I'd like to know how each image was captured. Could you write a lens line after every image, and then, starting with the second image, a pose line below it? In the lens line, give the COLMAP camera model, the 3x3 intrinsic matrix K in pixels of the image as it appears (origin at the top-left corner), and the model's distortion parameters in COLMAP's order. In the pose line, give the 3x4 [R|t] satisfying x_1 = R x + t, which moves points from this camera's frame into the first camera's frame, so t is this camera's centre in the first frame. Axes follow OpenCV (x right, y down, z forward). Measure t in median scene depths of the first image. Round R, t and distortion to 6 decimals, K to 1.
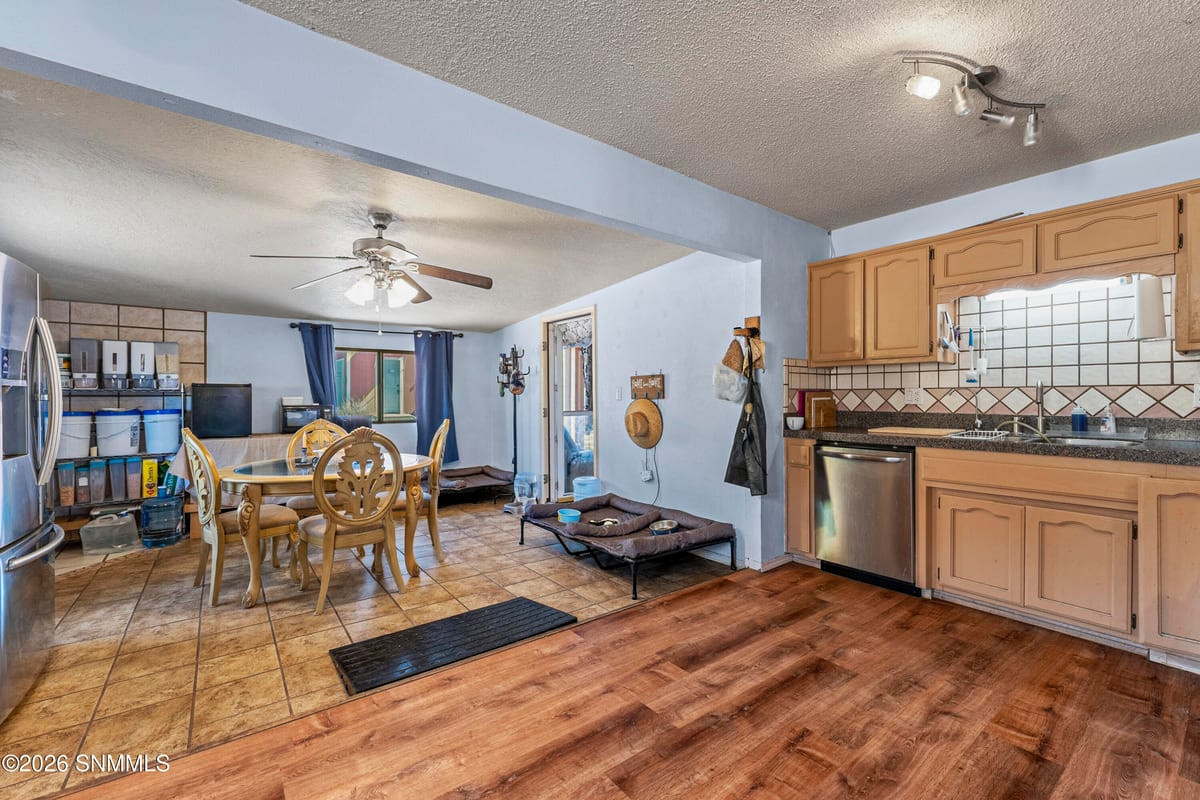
lens RADIAL K [[512.4, 0, 604.2], [0, 512.4, 398.1], [0, 0, 1]] dist [0.002513, -0.001276]
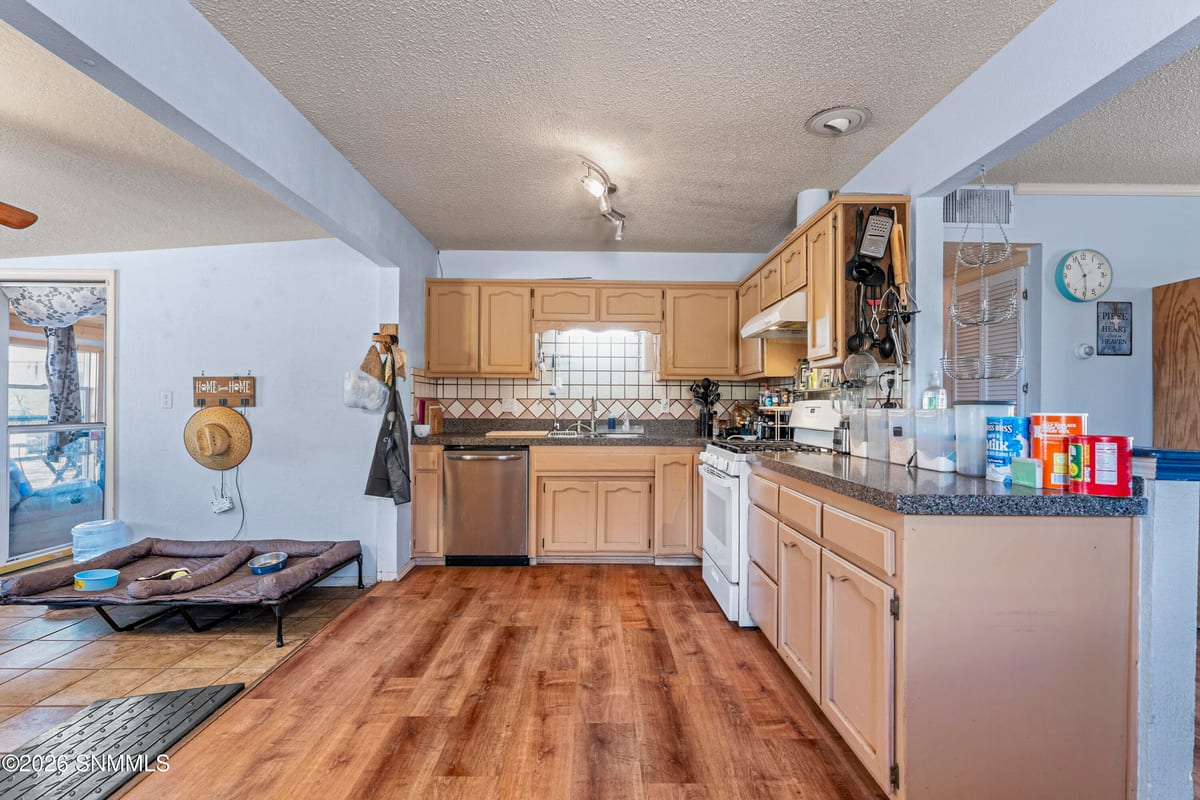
lens RADIAL K [[550.0, 0, 607.8], [0, 550.0, 402.3], [0, 0, 1]] dist [0.001163, -0.000883]
pose [[0.605028, 0.009602, 0.796147, -0.320095], [-0.003607, 0.999950, -0.009319, 0.000545], [-0.796196, 0.002767, 0.605032, 0.030346]]
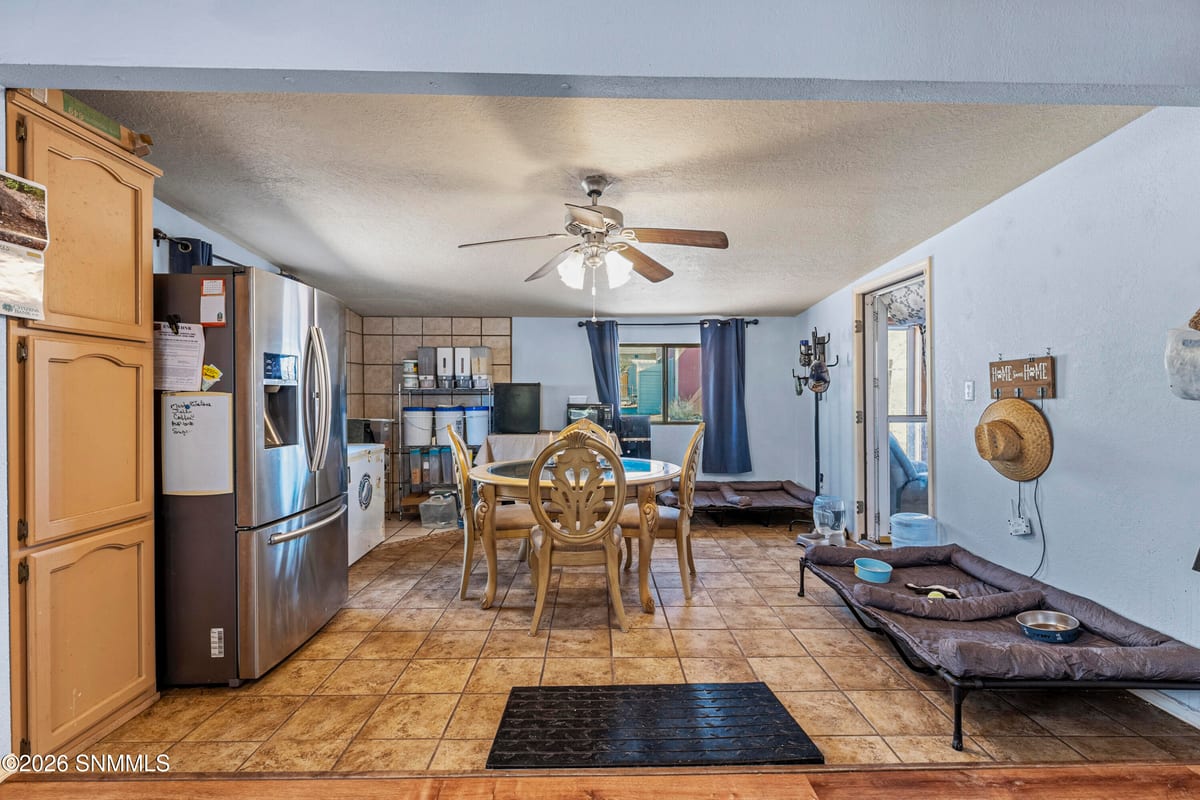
lens RADIAL K [[550.0, 0, 593.5], [0, 550.0, 397.3], [0, 0, 1]] dist [0.001163, -0.000883]
pose [[0.799209, 0.002236, -0.601049, 0.097938], [-0.002246, 0.999997, 0.000734, 0.000904], [0.601049, 0.000764, 0.799212, 0.254060]]
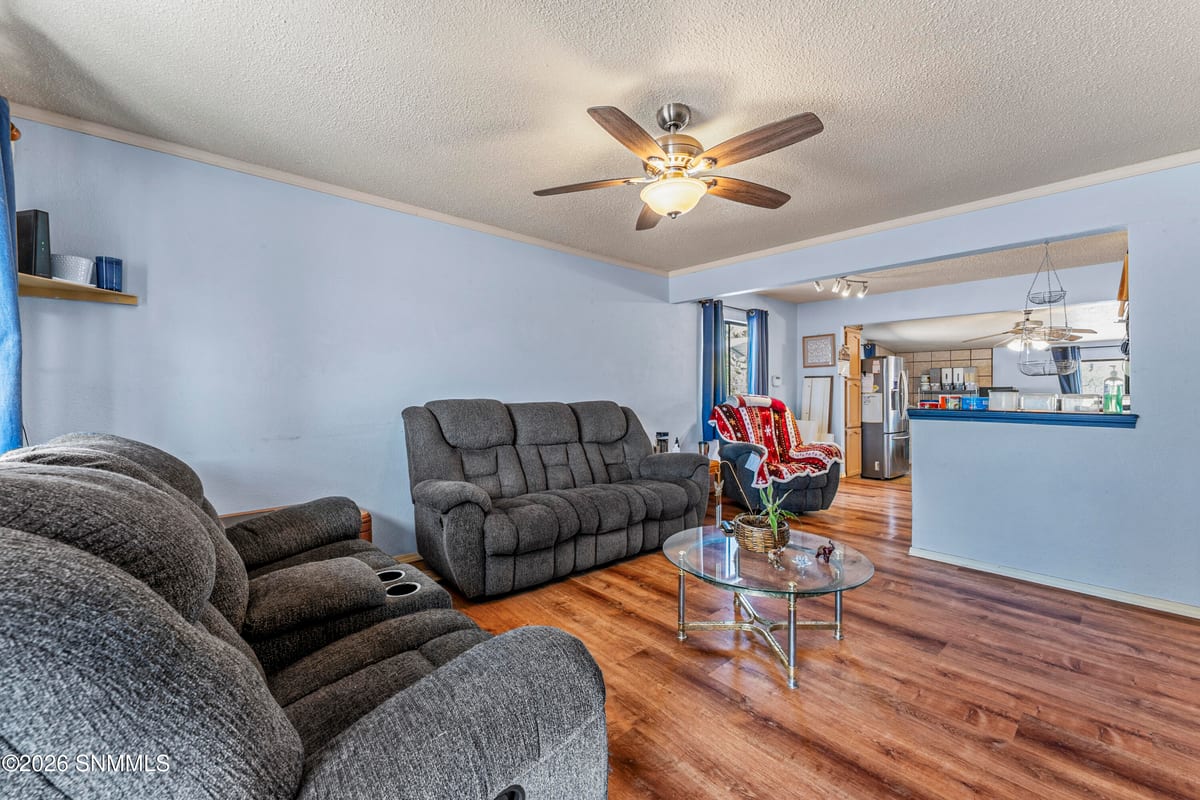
lens RADIAL K [[486.6, 0, 600.2], [0, 486.6, 394.1], [0, 0, 1]] dist [0.001138, 0.000146]
pose [[0.077056, -0.001117, -0.997026, 1.296614], [-0.001860, 0.999997, -0.001264, 0.005895], [0.997025, 0.001952, 0.077054, -0.820771]]
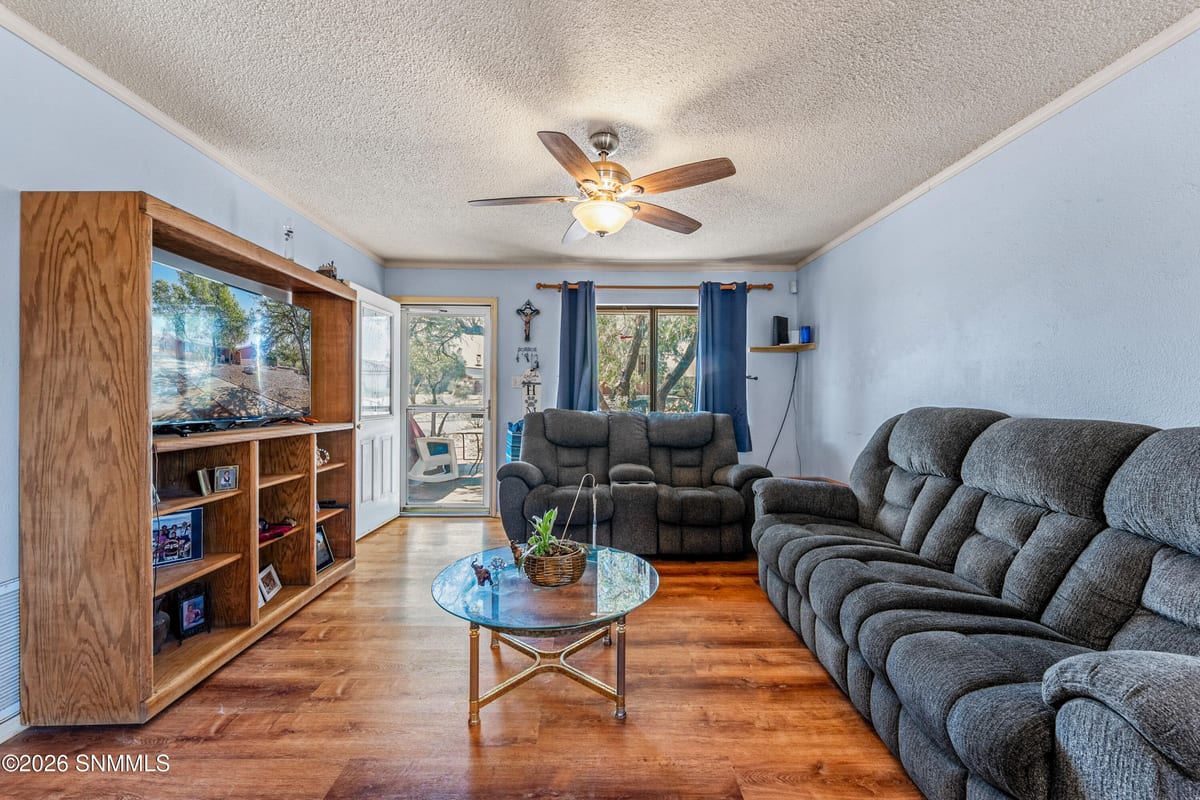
lens RADIAL K [[486.6, 0, 599.5], [0, 486.6, 394.6], [0, 0, 1]] dist [0.001138, 0.000146]
pose [[-0.797497, -0.002543, 0.603317, 0.234764], [-0.004248, 0.999990, -0.001401, 0.000723], [-0.603308, -0.003680, -0.797500, -0.109054]]
